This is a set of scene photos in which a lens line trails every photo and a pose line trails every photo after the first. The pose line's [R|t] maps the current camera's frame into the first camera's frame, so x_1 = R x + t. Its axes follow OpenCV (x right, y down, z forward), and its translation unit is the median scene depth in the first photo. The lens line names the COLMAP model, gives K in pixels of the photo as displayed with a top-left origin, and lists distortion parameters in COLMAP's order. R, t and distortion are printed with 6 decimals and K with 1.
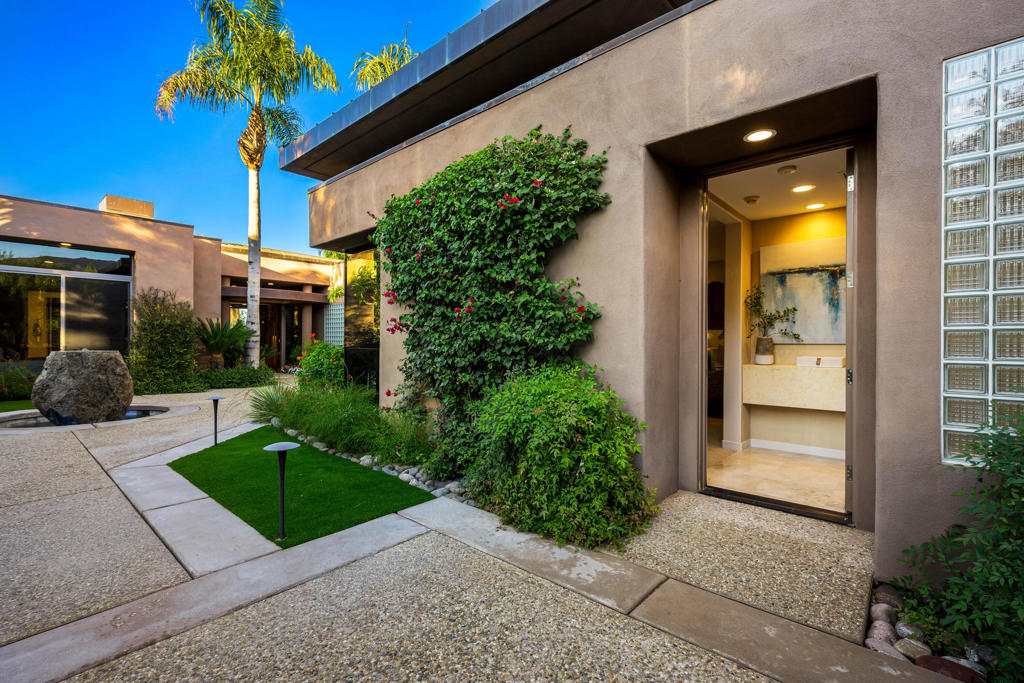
lens RADIAL K [[444.4, 0, 512.0], [0, 444.4, 341.5], [0, 0, 1]] dist [0.002652, 0.000339]
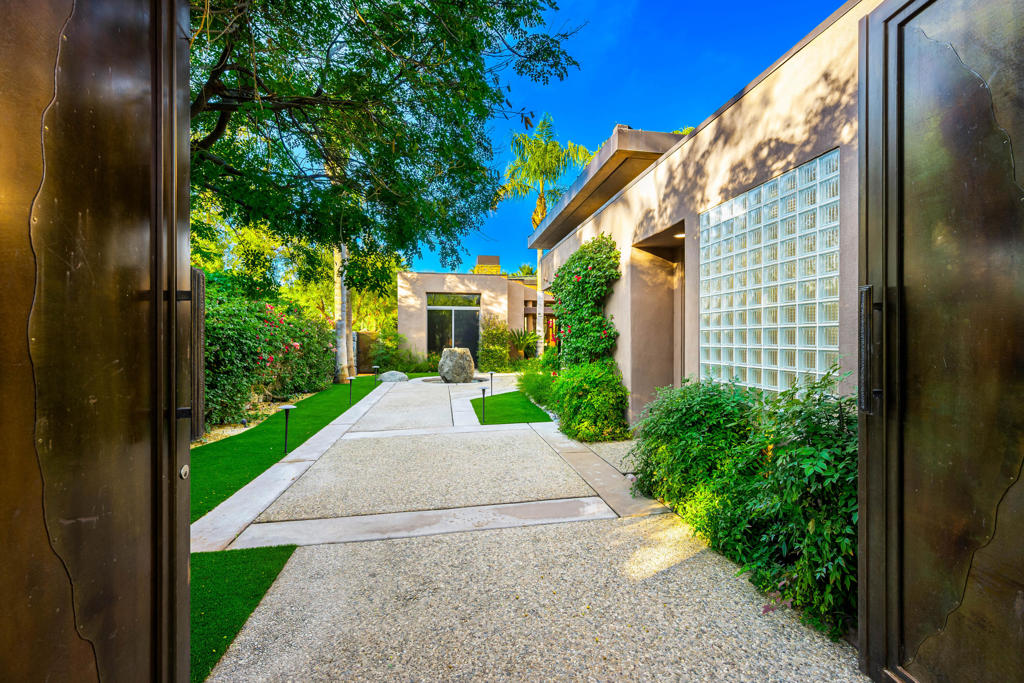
lens RADIAL K [[402.3, 0, 515.2], [0, 402.3, 337.9], [0, 0, 1]] dist [-0.000207, -0.000187]
pose [[0.781263, -0.006947, -0.624163, 0.422095], [0.004902, 0.999976, -0.004995, -0.017310], [0.624182, 0.000843, 0.781278, -0.282579]]
